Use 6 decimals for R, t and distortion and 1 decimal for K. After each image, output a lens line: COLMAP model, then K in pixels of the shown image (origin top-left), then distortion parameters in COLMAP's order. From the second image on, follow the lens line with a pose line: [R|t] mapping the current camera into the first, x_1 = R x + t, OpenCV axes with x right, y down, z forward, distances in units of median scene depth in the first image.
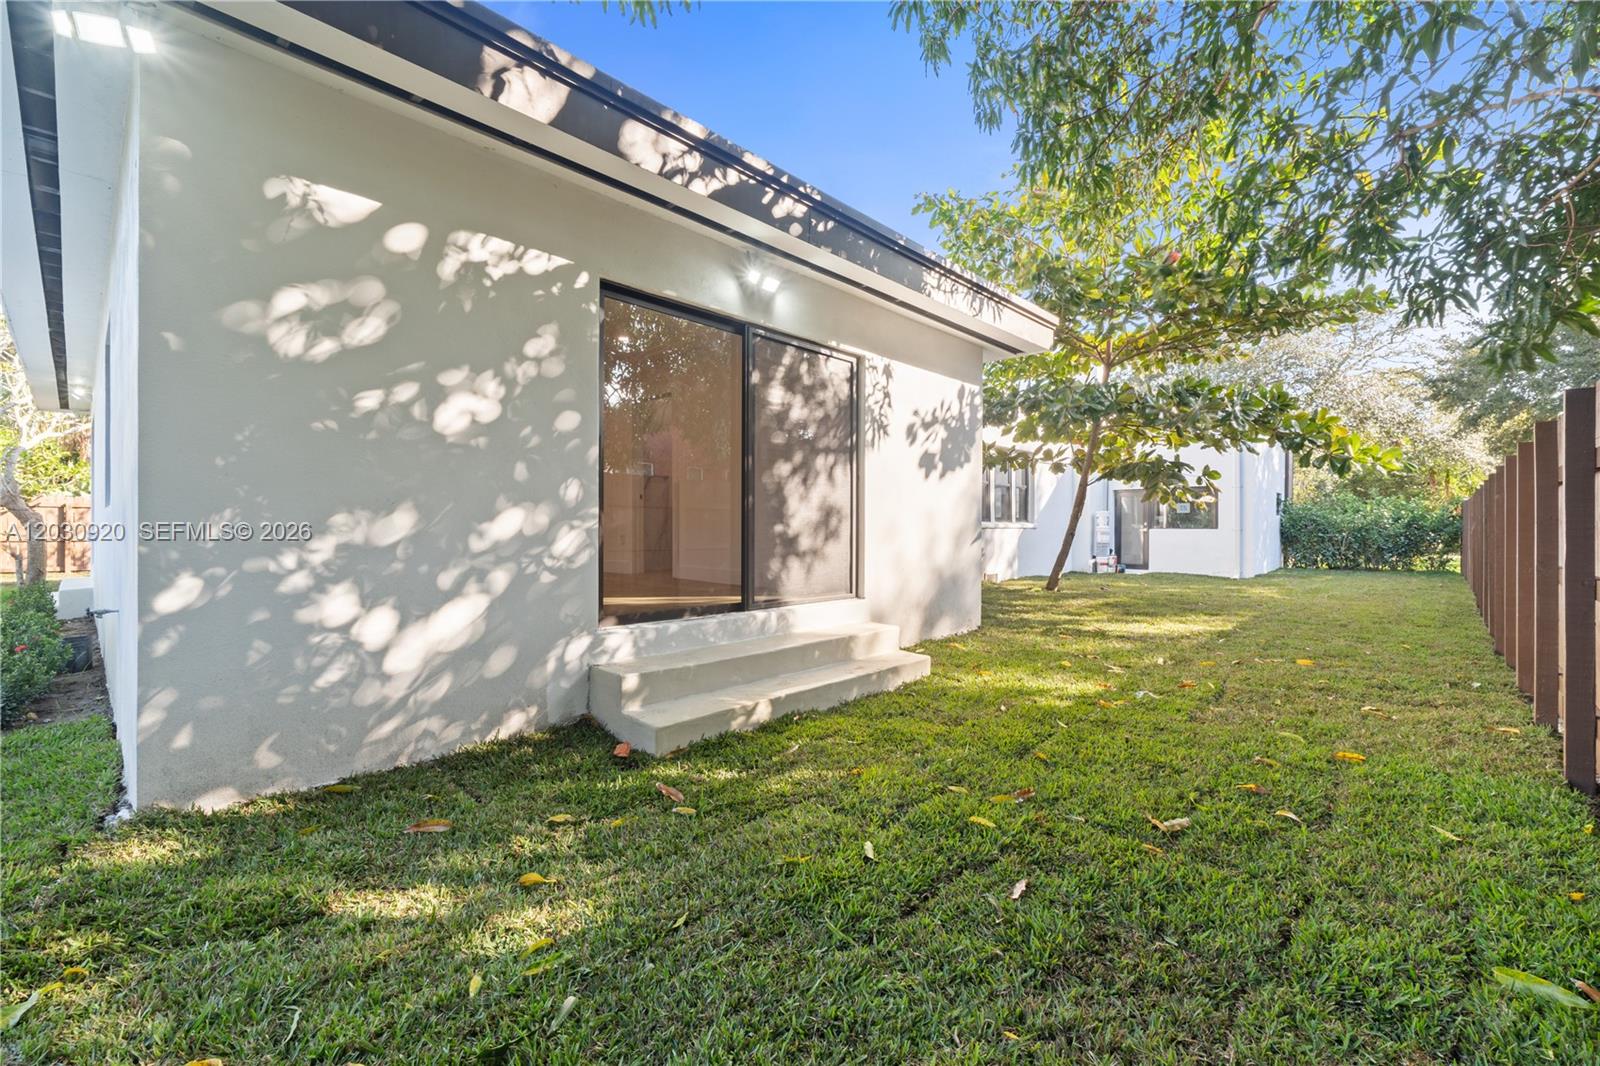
lens RADIAL K [[688.4, 0, 805.0], [0, 688.4, 535.5], [0, 0, 1]] dist [-0.001287, -0.000080]
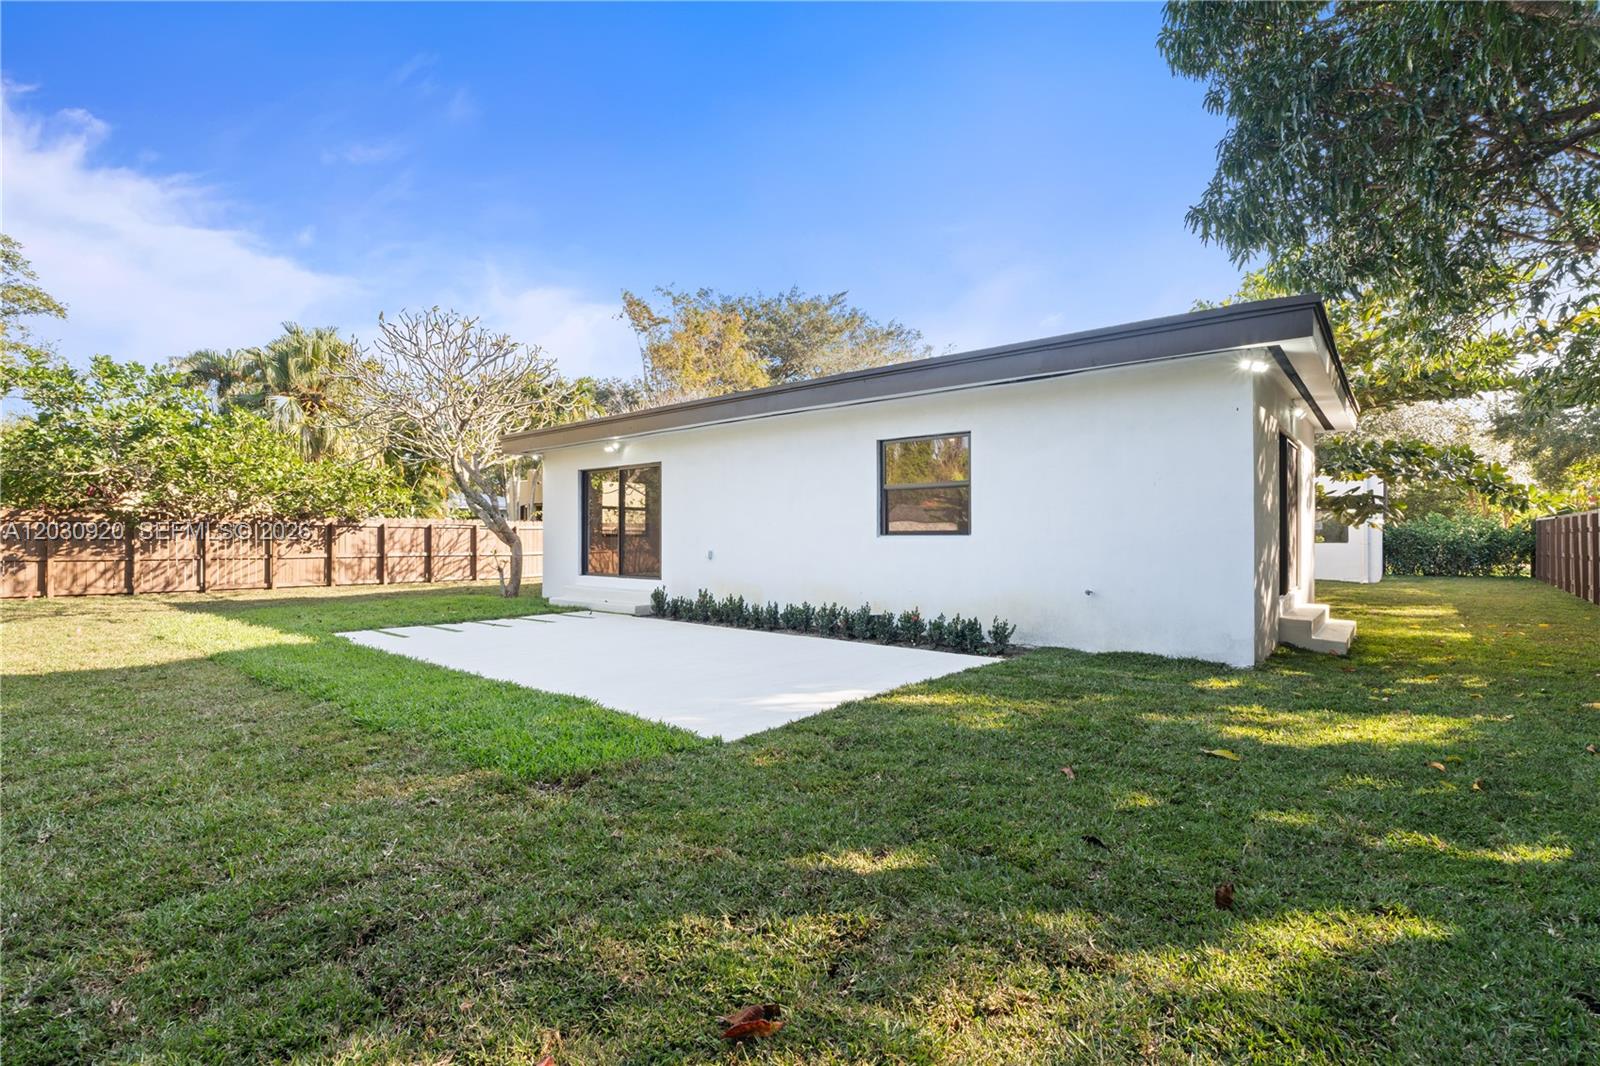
lens RADIAL K [[755.2, 0, 799.1], [0, 755.2, 538.2], [0, 0, 1]] dist [0.004311, 0.000425]
pose [[0.997862, -0.006365, 0.065046, -0.442211], [0.007255, 0.999883, -0.013453, -0.007988], [-0.064953, 0.013896, 0.997792, -0.272809]]
